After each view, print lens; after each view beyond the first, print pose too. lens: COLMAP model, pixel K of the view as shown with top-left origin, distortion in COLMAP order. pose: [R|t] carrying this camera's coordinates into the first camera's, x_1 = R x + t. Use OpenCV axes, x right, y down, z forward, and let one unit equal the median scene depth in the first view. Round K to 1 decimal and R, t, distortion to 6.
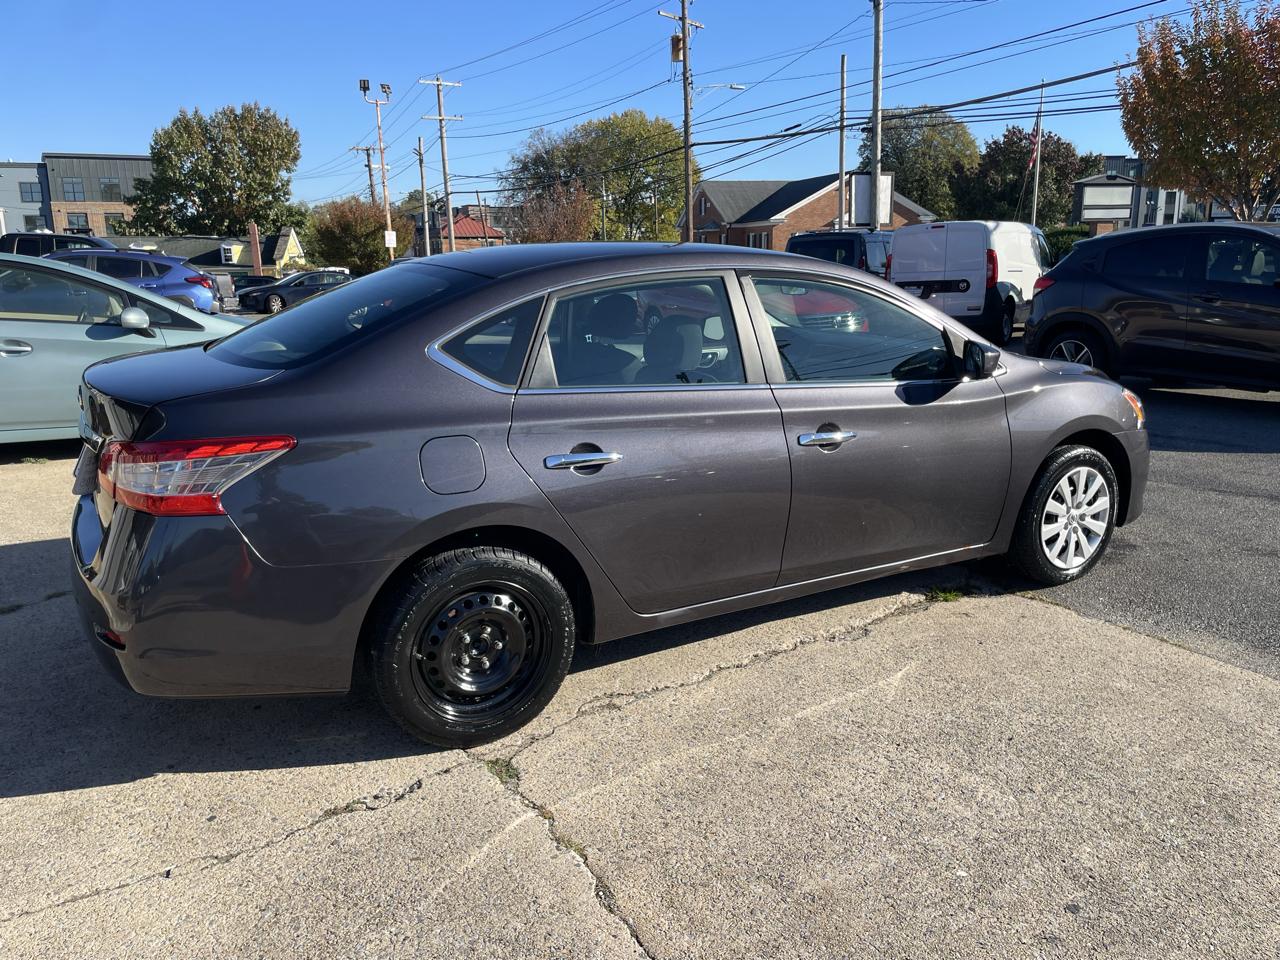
lens RADIAL K [[966.4, 0, 655.3], [0, 966.4, 478.1], [0, 0, 1]] dist [0.089697, -0.119728]
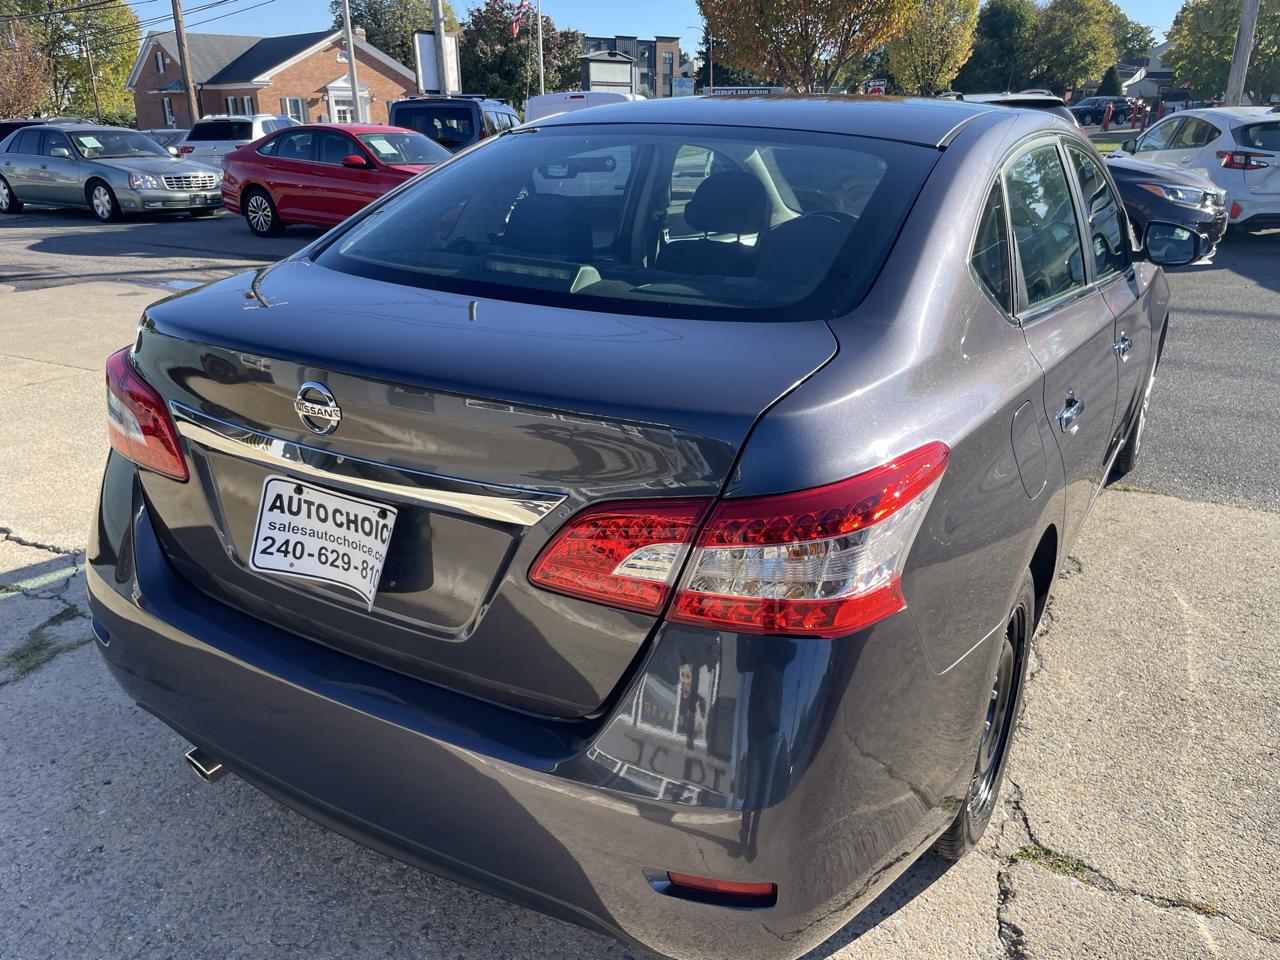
lens RADIAL K [[966.4, 0, 652.0], [0, 966.4, 484.6], [0, 0, 1]] dist [0.089697, -0.119728]
pose [[0.875442, -0.152928, 0.458491, -0.472522], [0.094763, 0.984521, 0.147442, -0.070998], [-0.473942, -0.085629, 0.876383, 0.362188]]
